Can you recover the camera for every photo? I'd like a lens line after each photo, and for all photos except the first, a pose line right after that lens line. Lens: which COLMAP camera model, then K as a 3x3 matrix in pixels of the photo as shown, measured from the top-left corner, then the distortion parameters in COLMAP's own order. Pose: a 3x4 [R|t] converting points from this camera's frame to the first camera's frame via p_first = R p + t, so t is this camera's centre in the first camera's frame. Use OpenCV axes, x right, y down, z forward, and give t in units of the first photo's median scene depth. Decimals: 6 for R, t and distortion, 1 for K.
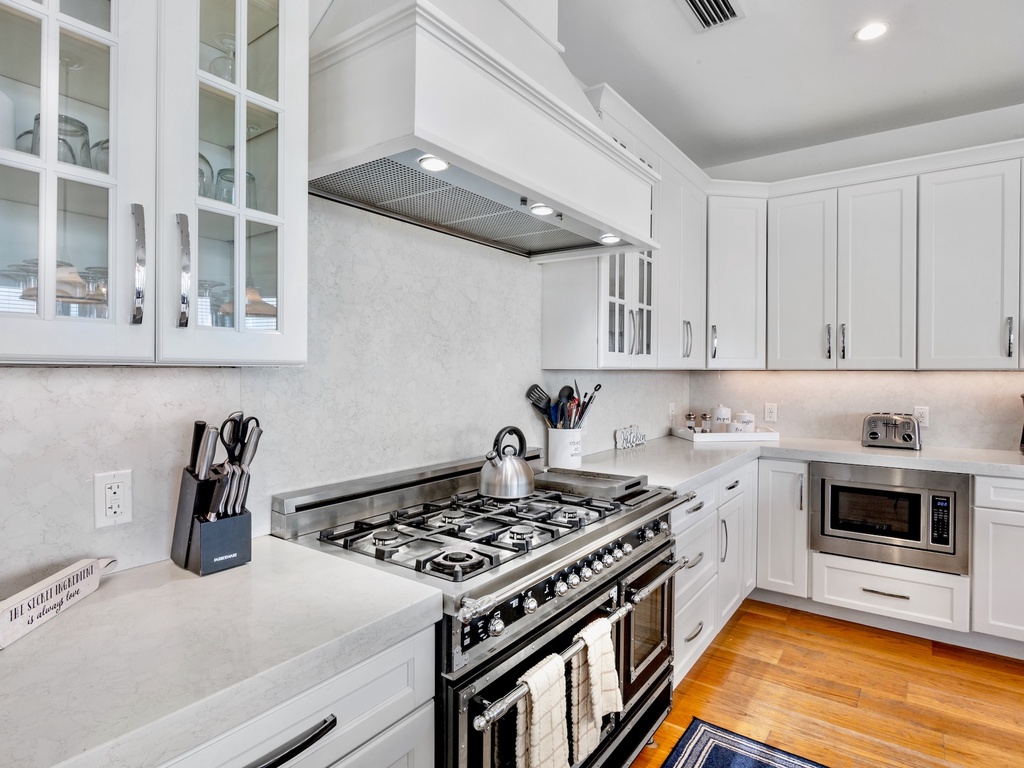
lens RADIAL K [[576.4, 0, 514.2], [0, 576.4, 378.8], [0, 0, 1]] dist [-0.000085, -0.001034]
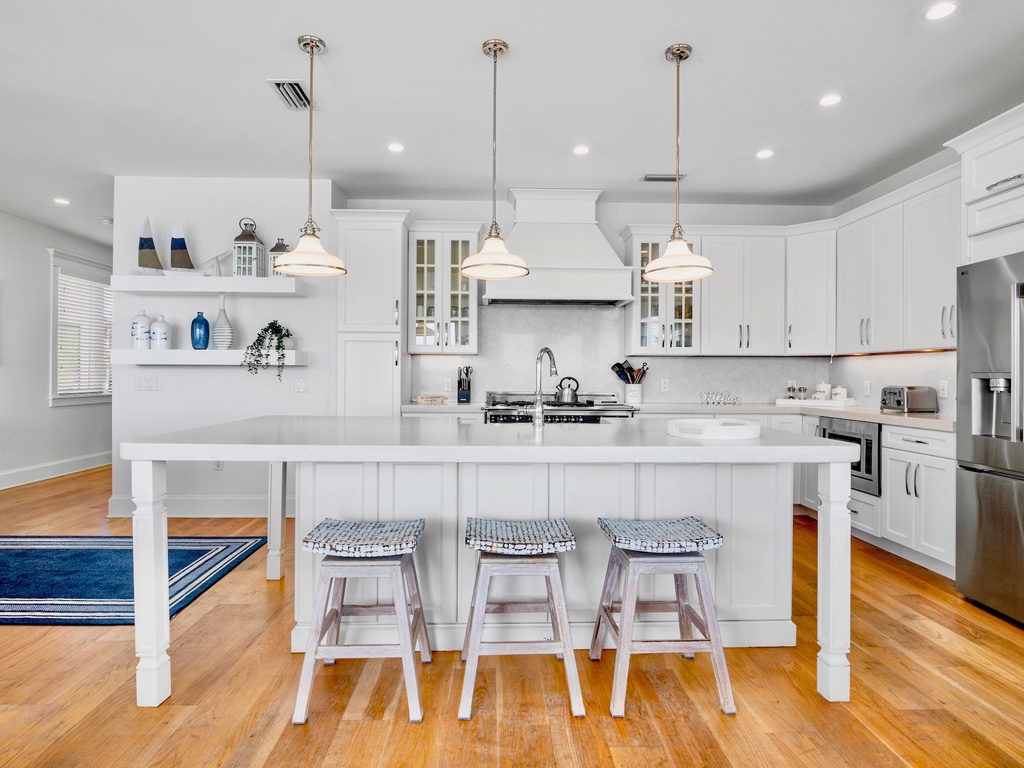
lens RADIAL K [[576.4, 0, 513.0], [0, 576.4, 379.4], [0, 0, 1]] dist [-0.000085, -0.001034]
pose [[0.611498, 0.010324, -0.791179, 1.518144], [-0.012595, 0.999915, 0.003313, 0.070664], [0.791146, 0.007939, 0.611576, -0.632531]]
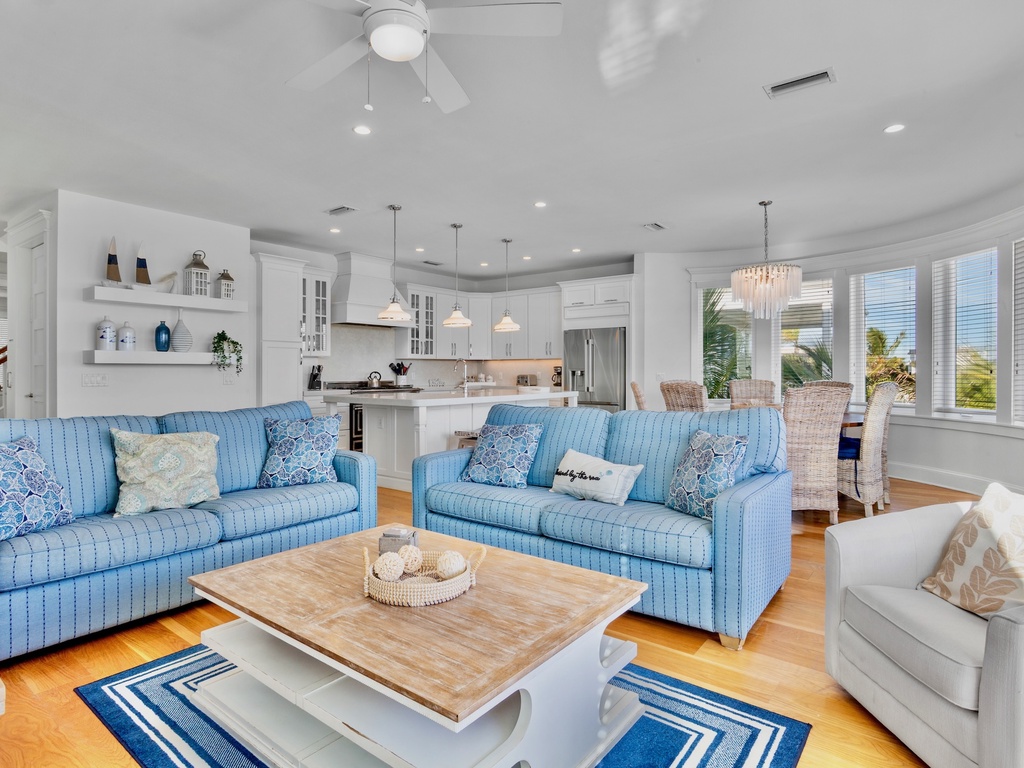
lens RADIAL K [[576.4, 0, 510.5], [0, 576.4, 378.8], [0, 0, 1]] dist [-0.000085, -0.001034]
pose [[0.999745, 0.001365, -0.022549, 0.859400], [-0.001215, 0.999977, 0.006643, 0.085518], [0.022558, -0.006614, 0.999724, -2.585246]]
